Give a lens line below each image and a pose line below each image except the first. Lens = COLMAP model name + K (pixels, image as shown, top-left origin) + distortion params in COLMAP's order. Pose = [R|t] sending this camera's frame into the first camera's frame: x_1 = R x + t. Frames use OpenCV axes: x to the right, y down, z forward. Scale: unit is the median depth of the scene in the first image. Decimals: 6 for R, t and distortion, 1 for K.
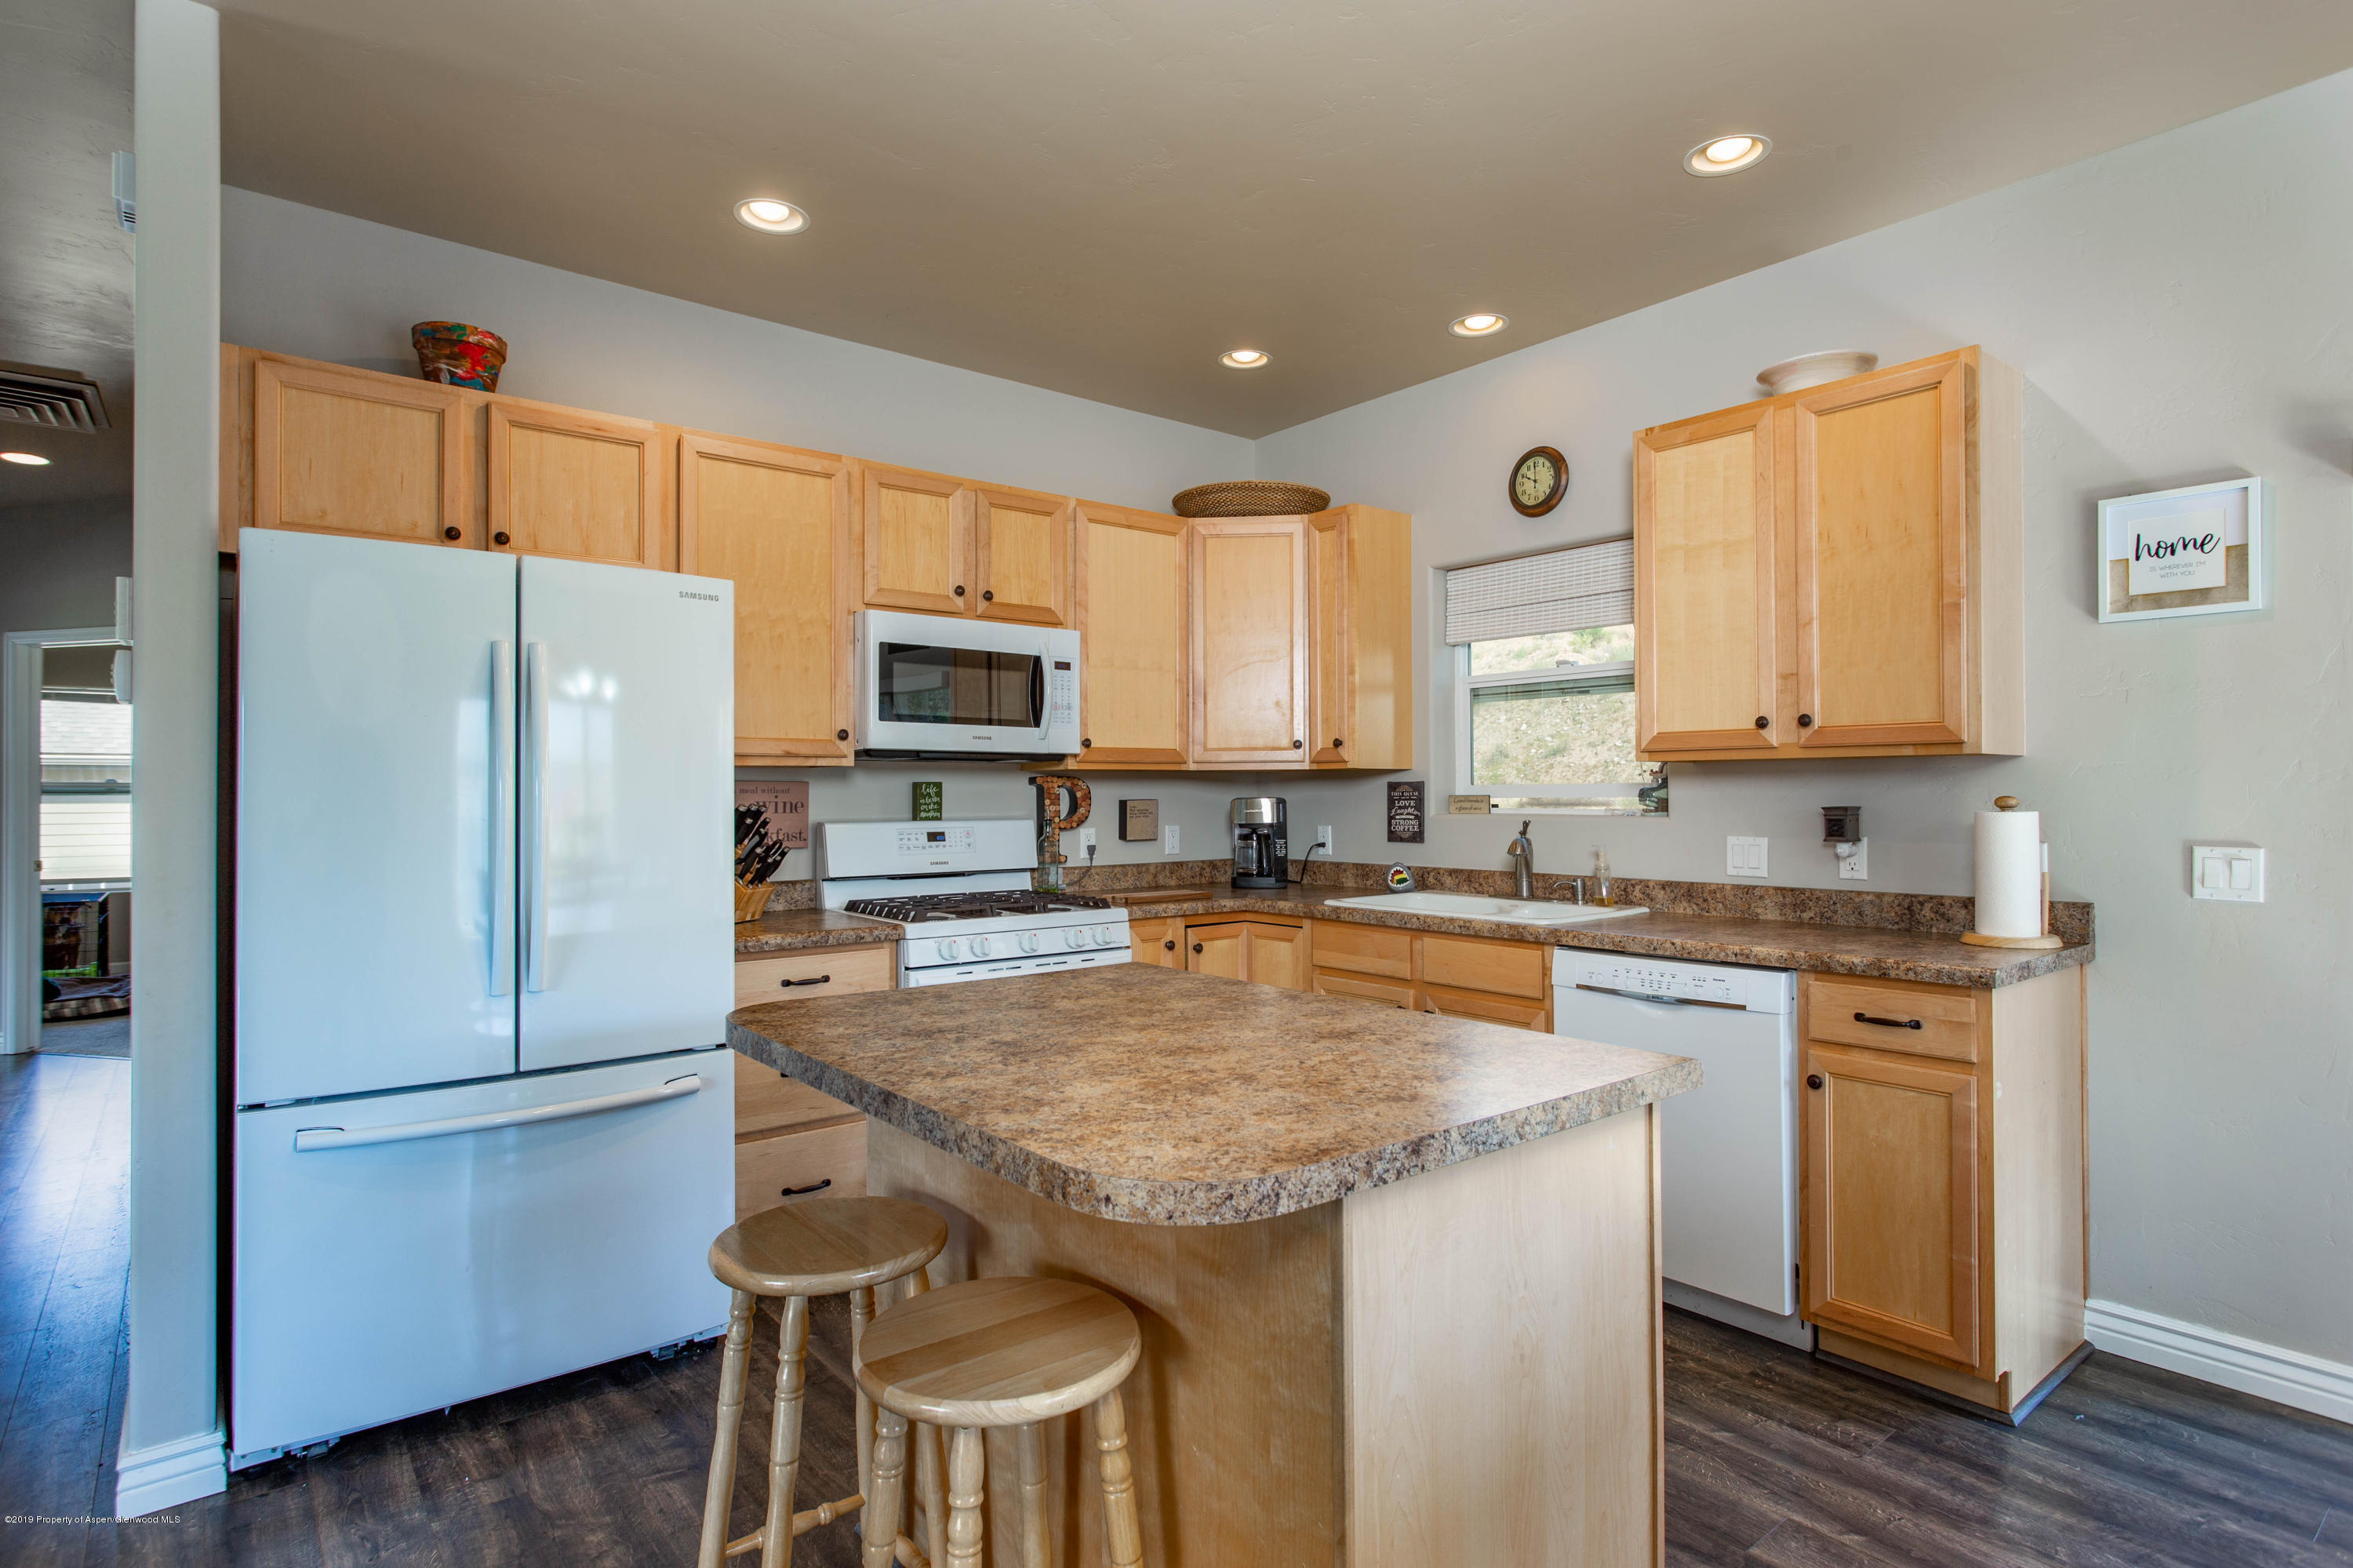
lens RADIAL K [[1214.8, 0, 1198.0], [0, 1214.8, 788.9], [0, 0, 1]] dist [0.002539, -0.000727]
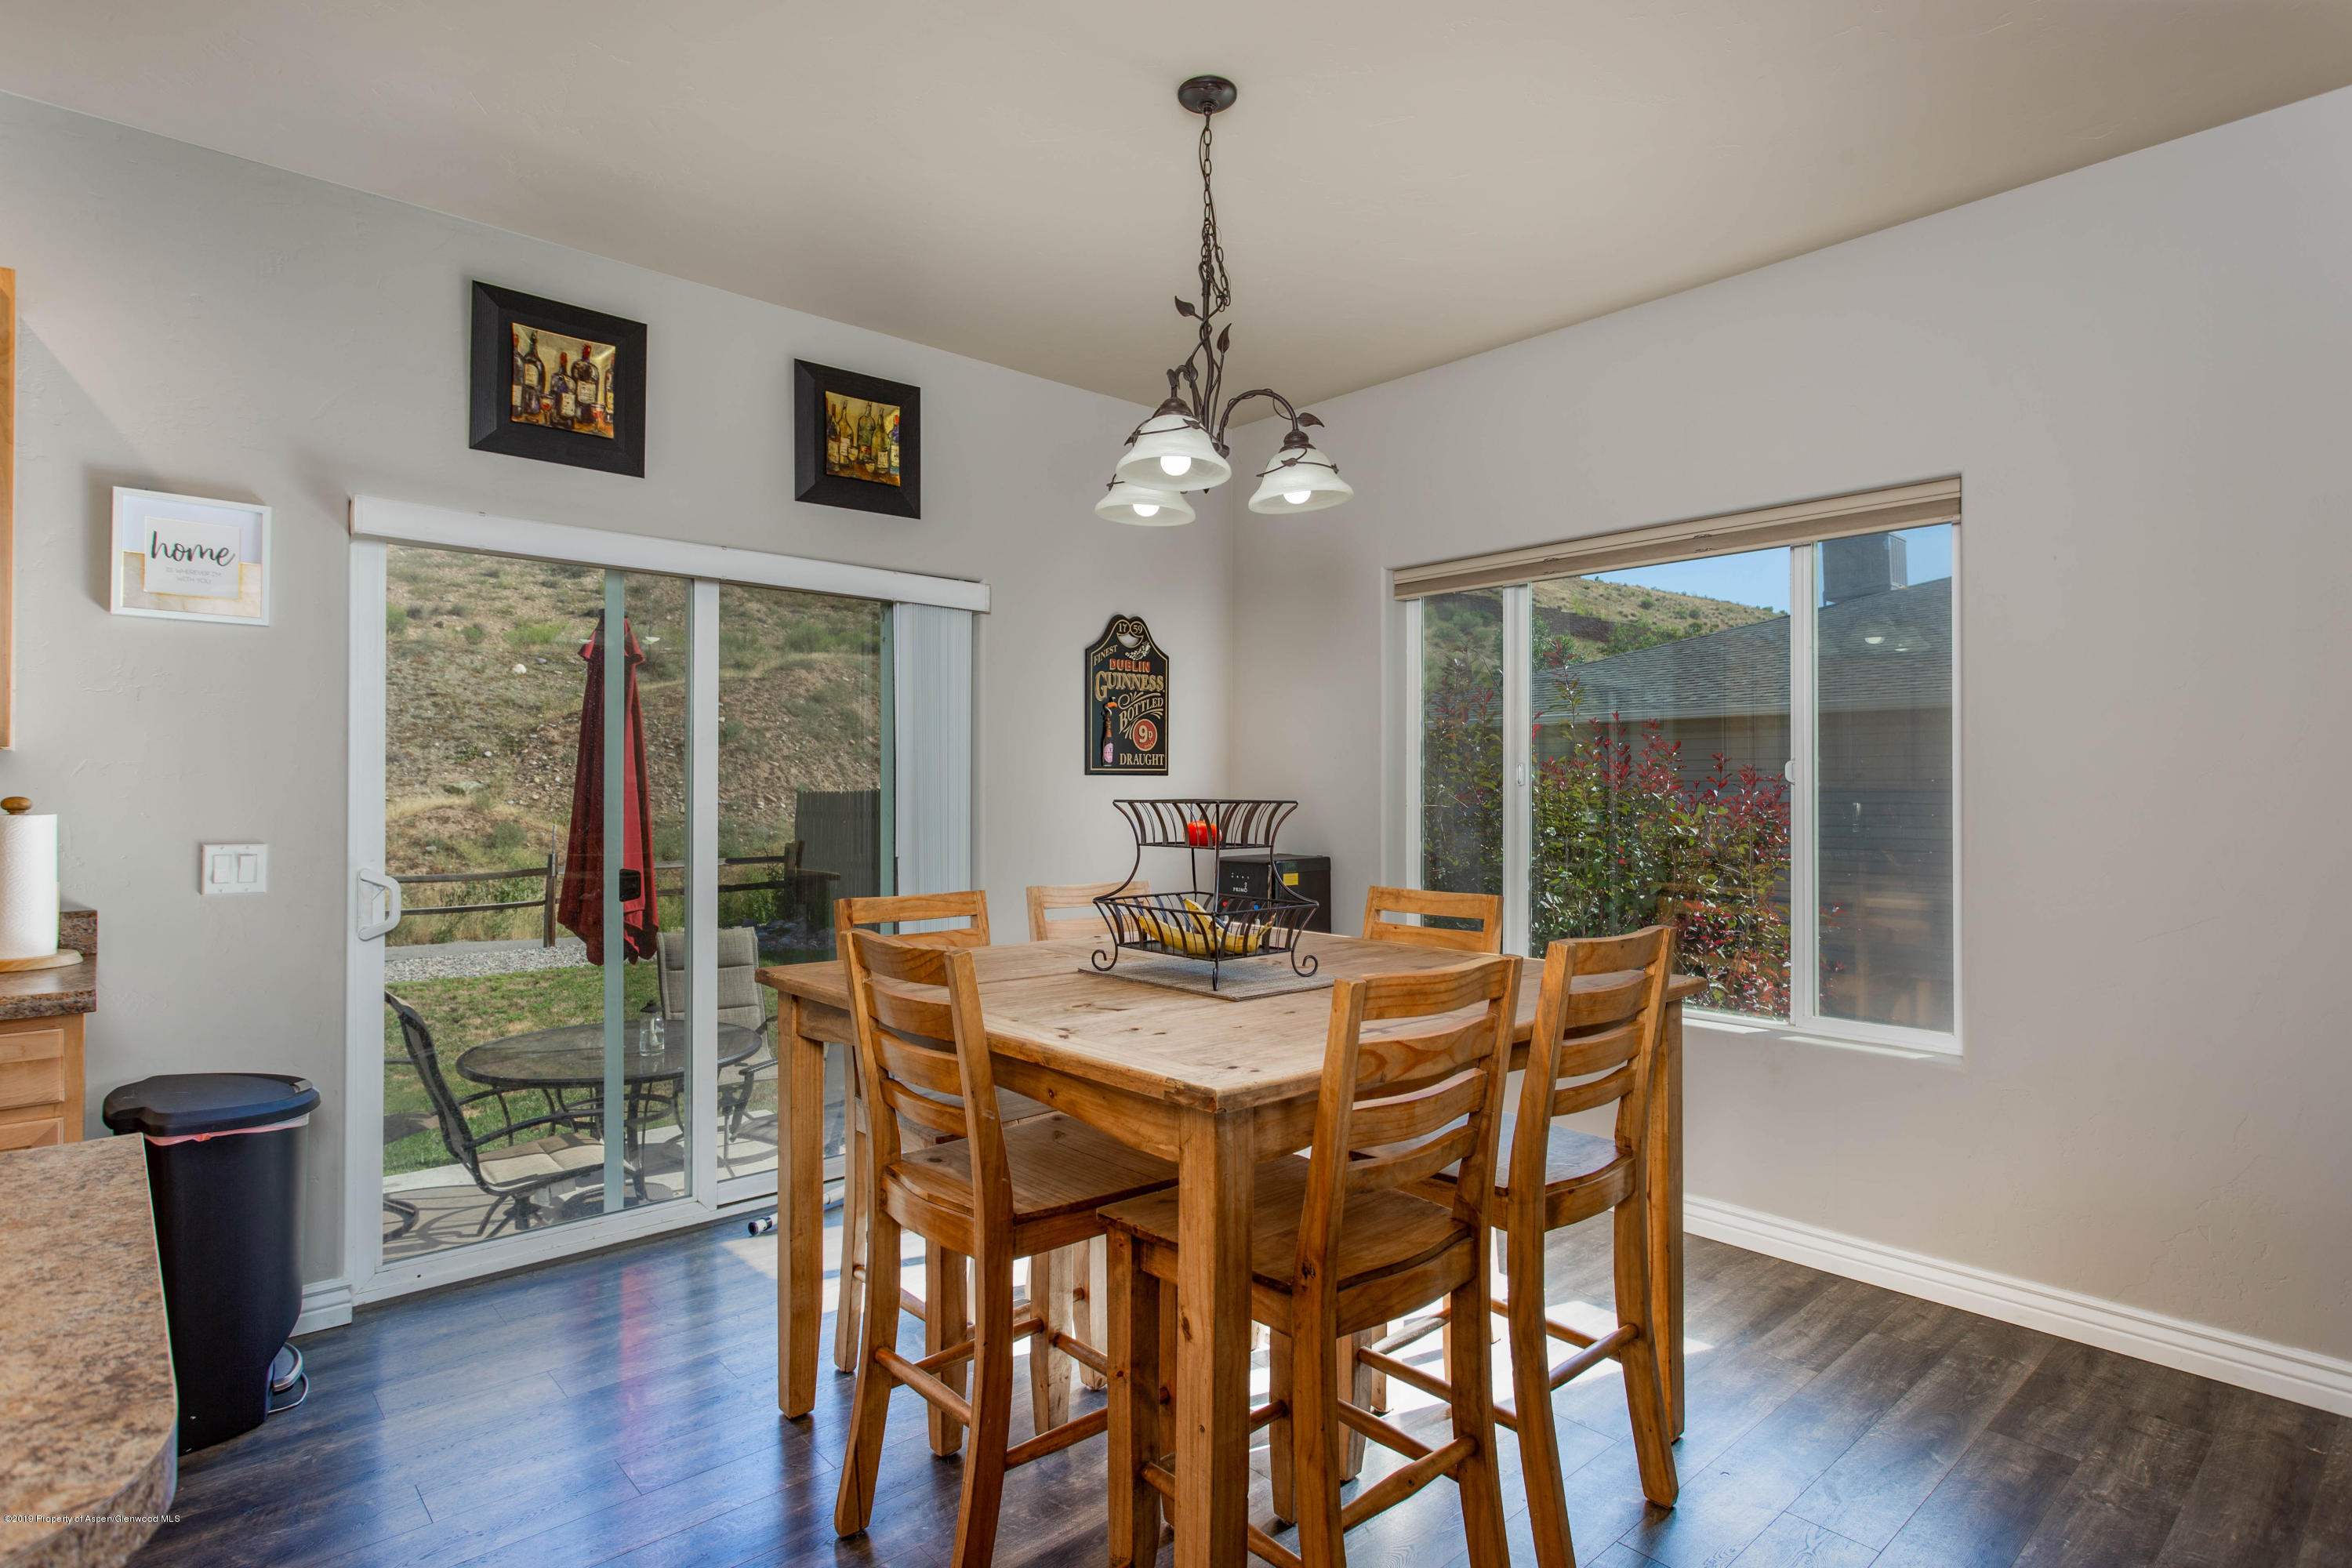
lens RADIAL K [[1214.2, 0, 1133.8], [0, 1214.2, 779.6], [0, 0, 1]] dist [0.002539, -0.000727]
pose [[-0.019598, 0.014029, 0.999710, -0.194877], [-0.005146, 0.999887, -0.014133, 0.001561], [-0.999795, -0.005421, -0.019524, 0.189587]]
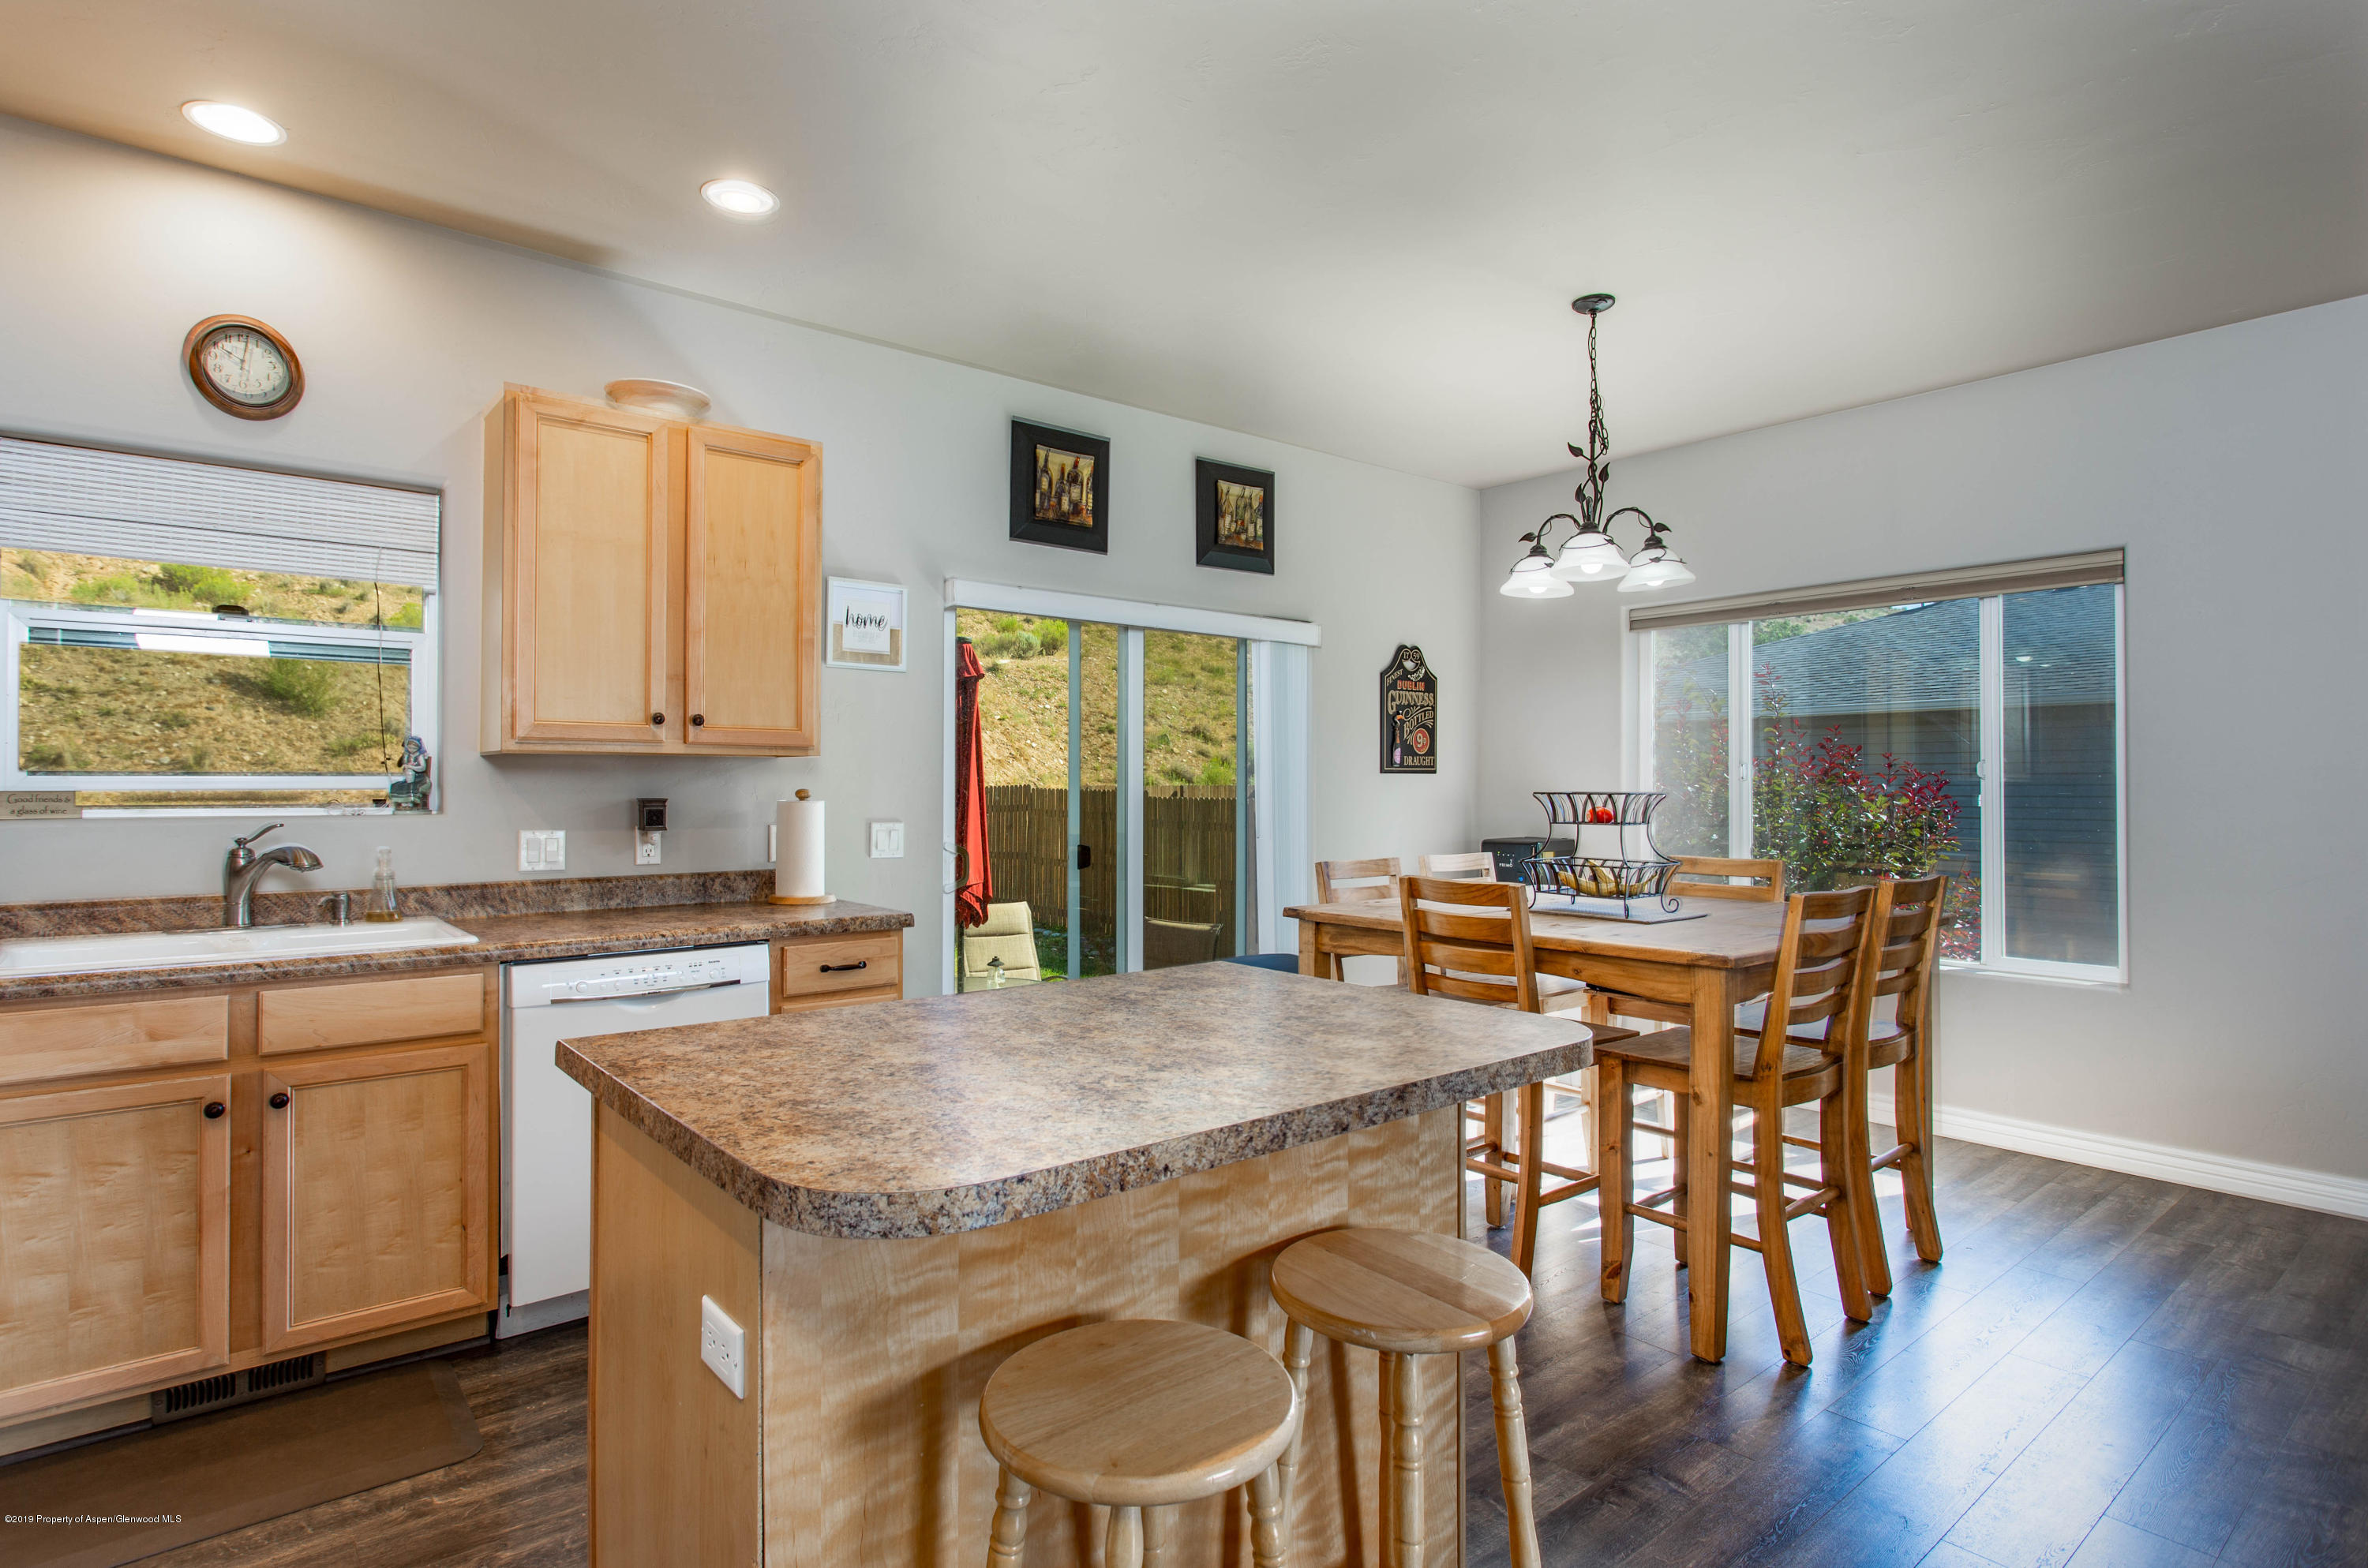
lens RADIAL K [[1222.3, 0, 1140.3], [0, 1222.3, 782.8], [0, 0, 1]] dist [0.002539, -0.000727]
pose [[0.015700, 0.007232, 0.999851, -0.567122], [-0.006119, 0.999956, -0.007137, 0.004788], [-0.999858, -0.006006, 0.015743, 0.538154]]
